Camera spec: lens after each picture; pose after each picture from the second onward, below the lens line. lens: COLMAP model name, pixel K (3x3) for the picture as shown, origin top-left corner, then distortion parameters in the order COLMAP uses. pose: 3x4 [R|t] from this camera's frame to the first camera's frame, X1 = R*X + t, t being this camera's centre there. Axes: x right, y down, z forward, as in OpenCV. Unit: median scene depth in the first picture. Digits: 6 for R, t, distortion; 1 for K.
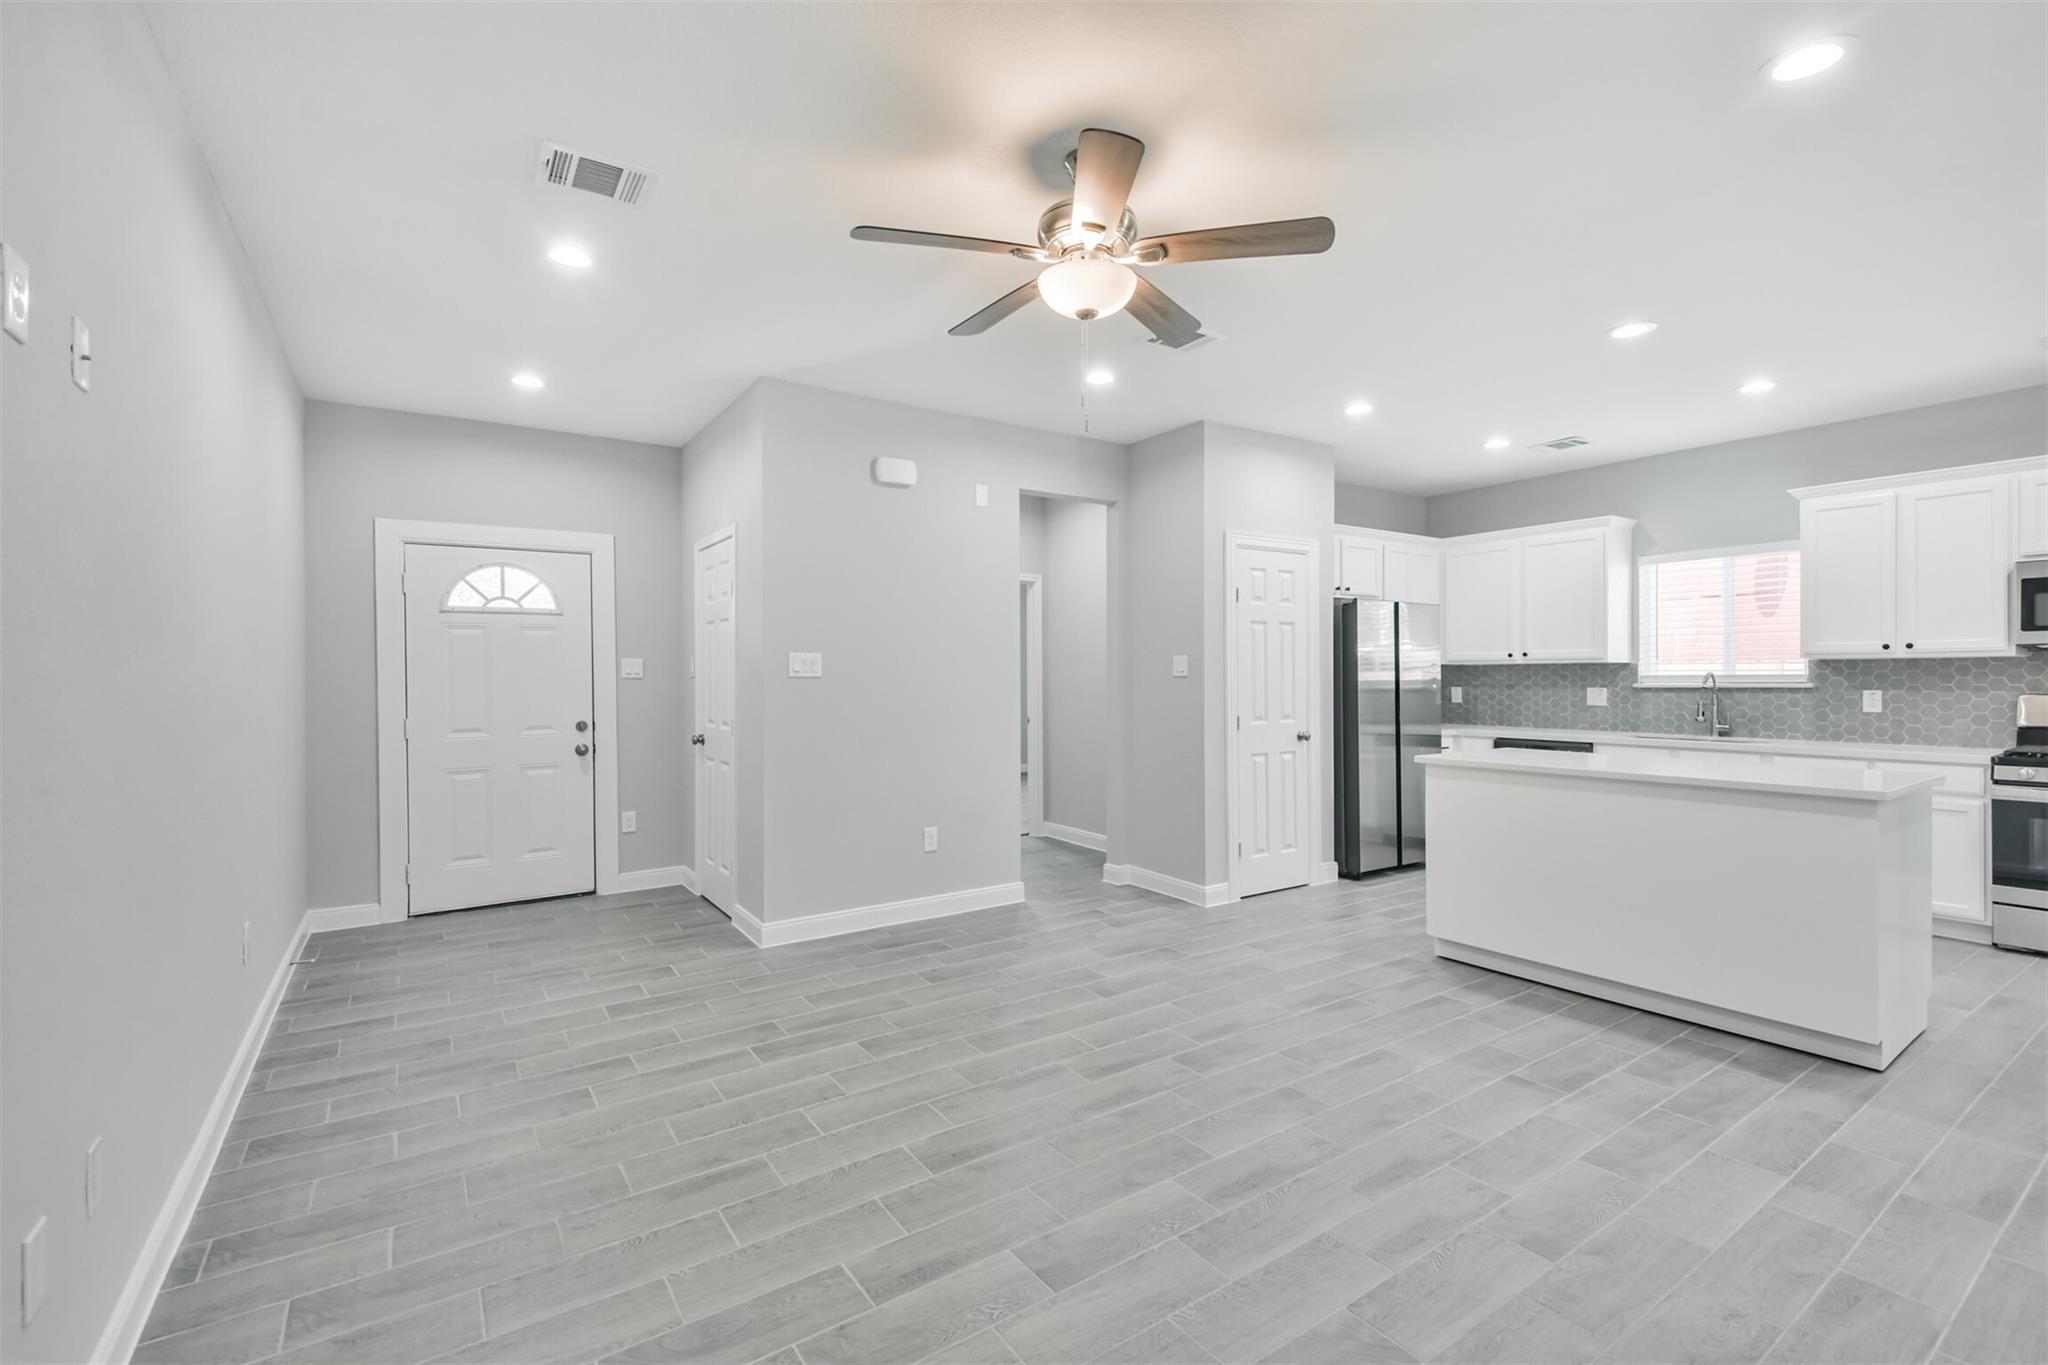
lens RADIAL K [[896.2, 0, 1026.8], [0, 896.2, 684.7], [0, 0, 1]] dist [0.033558, -0.021004]
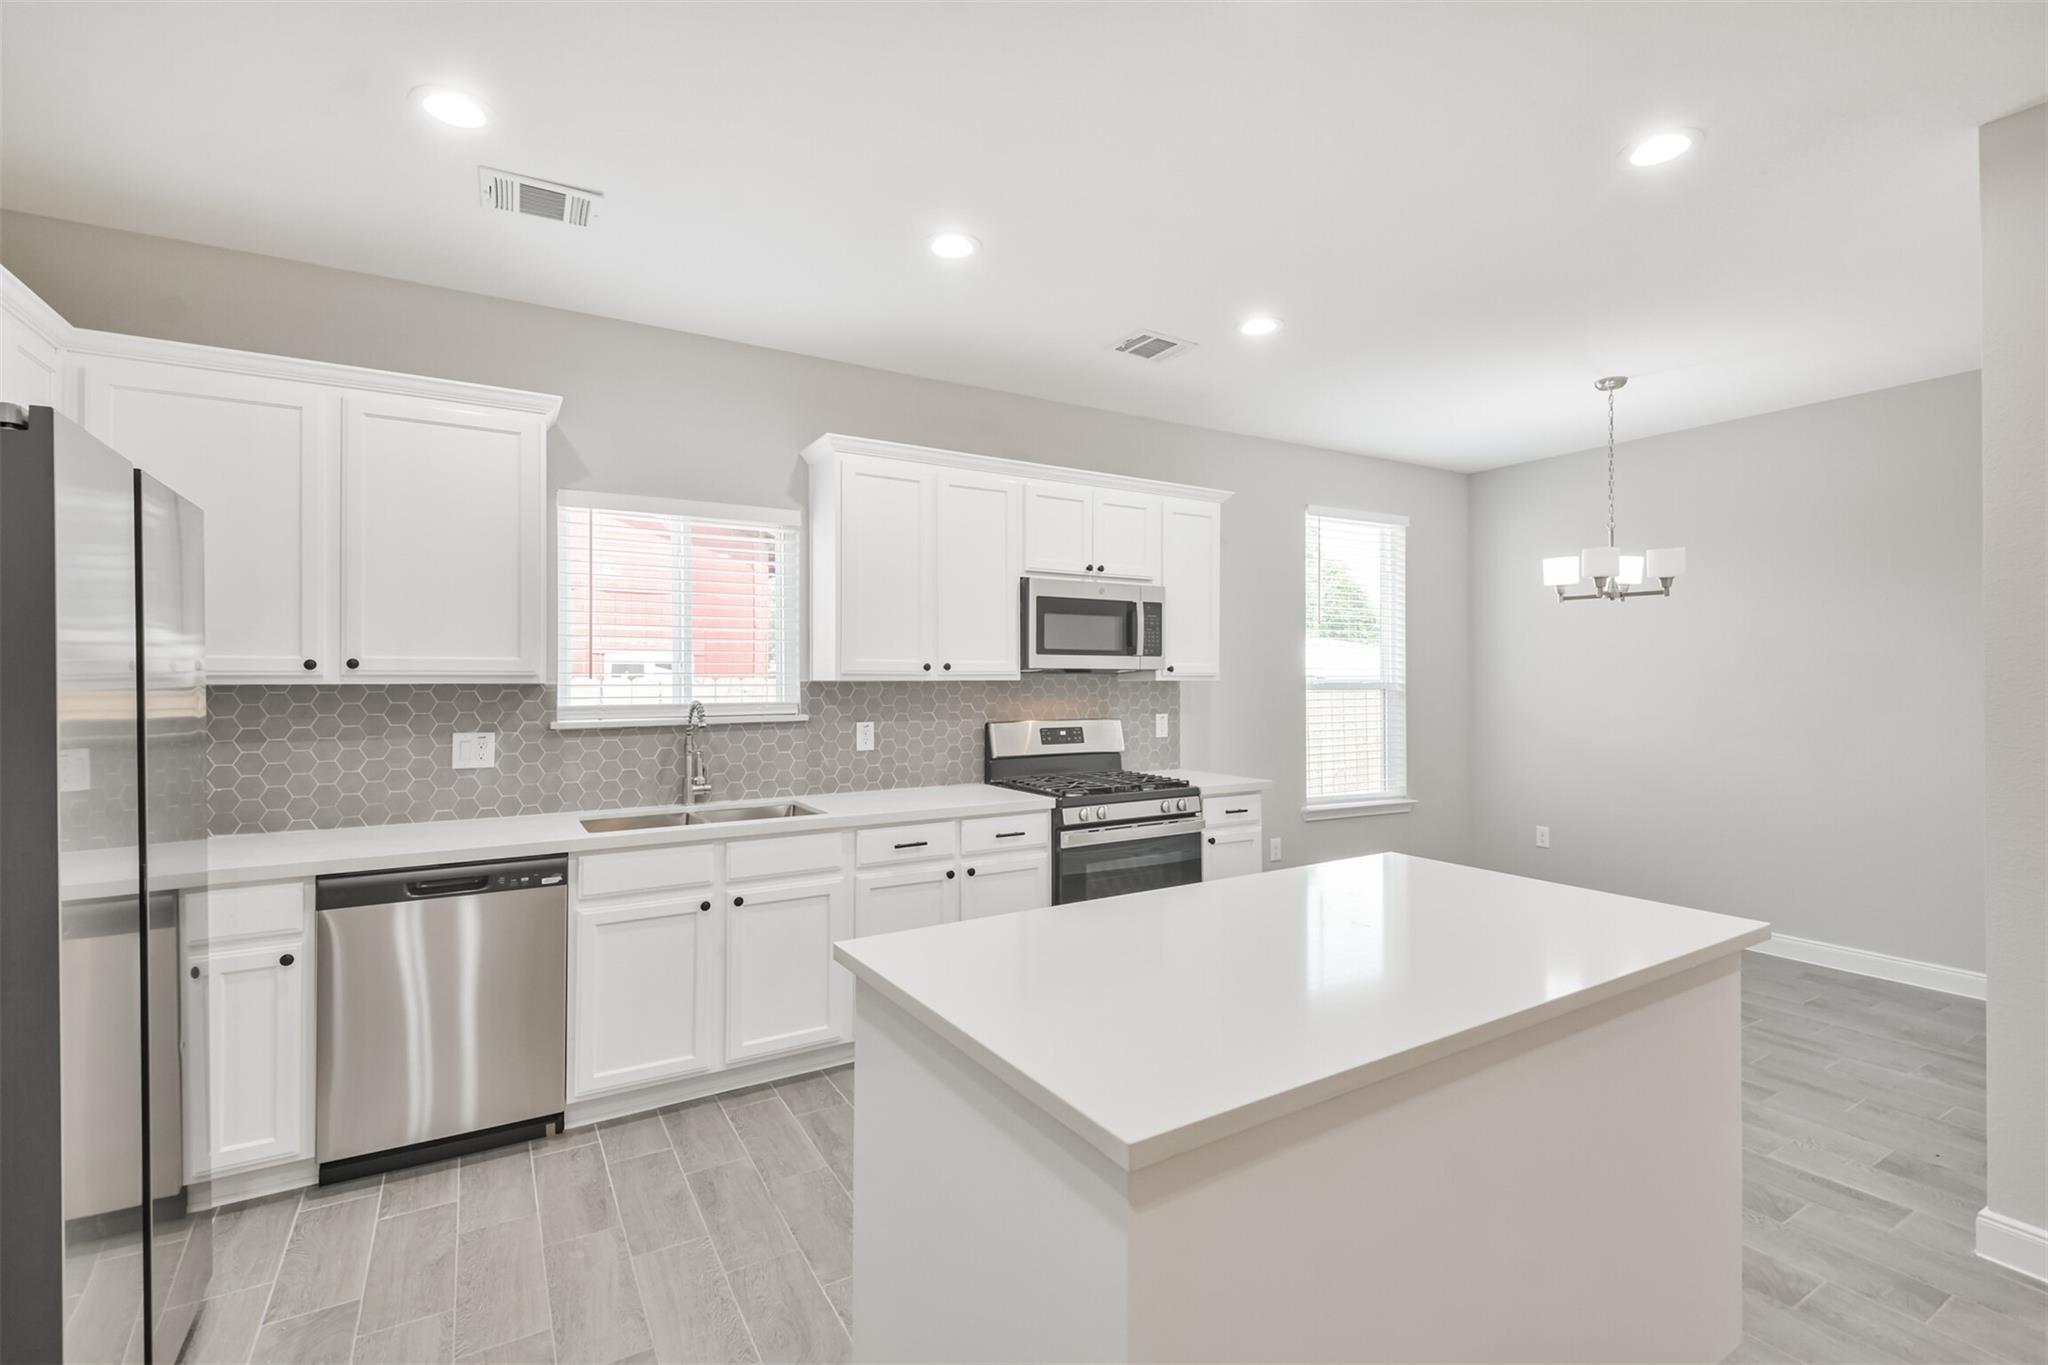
lens RADIAL K [[911.4, 0, 1029.4], [0, 911.4, 671.7], [0, 0, 1]] dist [0.038998, -0.018729]
pose [[0.050089, 0.006783, 0.998722, 0.165280], [0.008899, 0.999934, -0.007237, -0.029957], [-0.998705, 0.009250, 0.050025, 0.826199]]
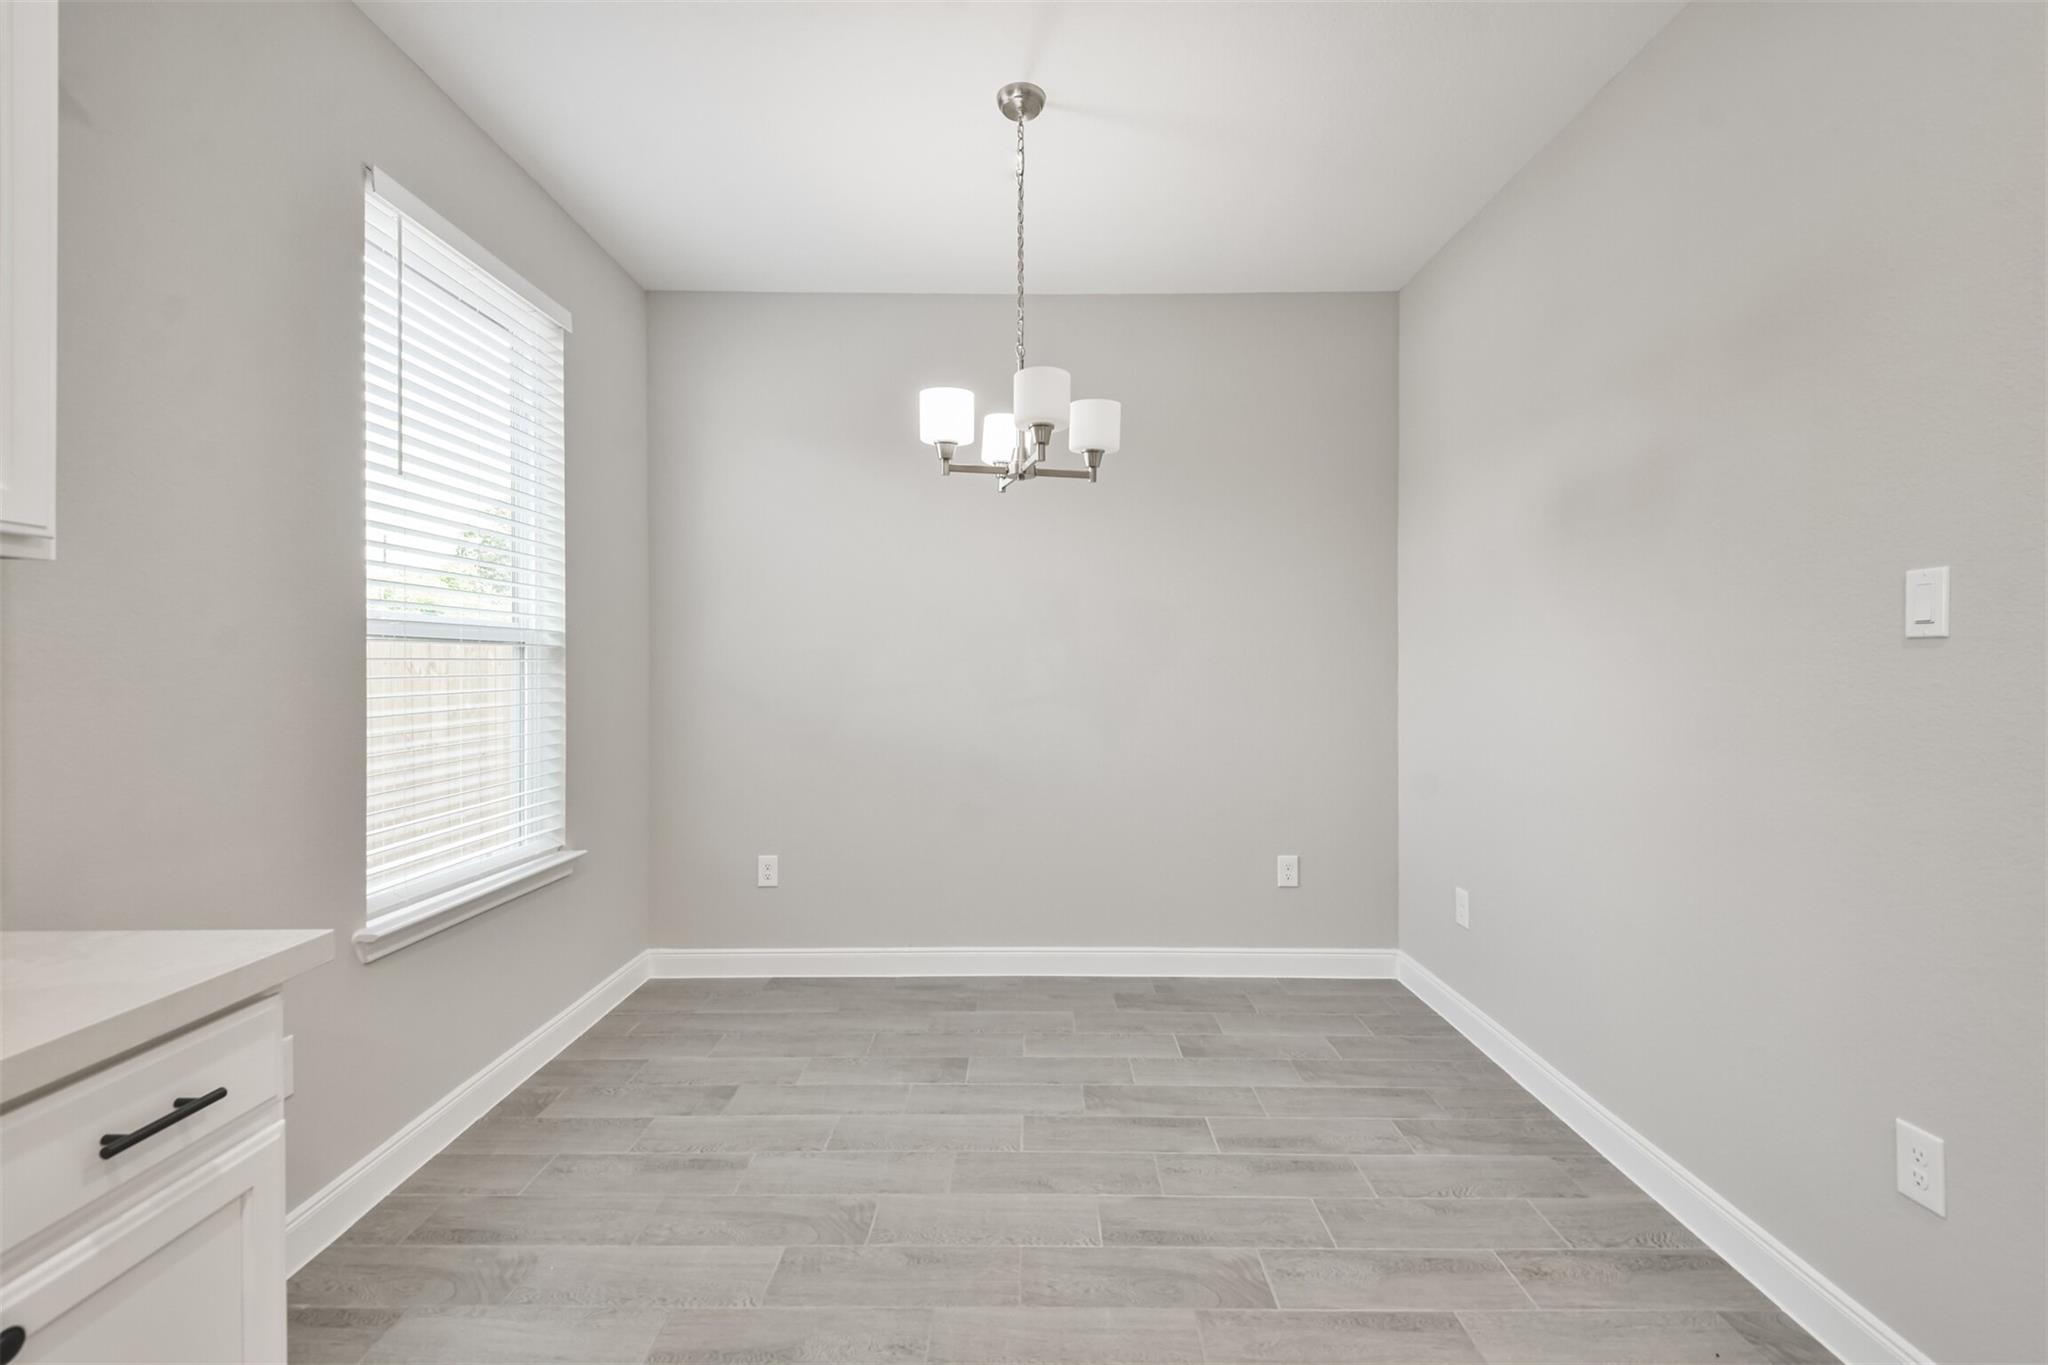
lens RADIAL K [[888.1, 0, 1024.1], [0, 888.1, 661.9], [0, 0, 1]] dist [0.039136, -0.024148]
pose [[-0.830228, 0.001575, 0.557422, 0.755811], [0.004504, 0.999982, 0.003883, -0.000626], [-0.557406, 0.005735, -0.830220, 0.735627]]
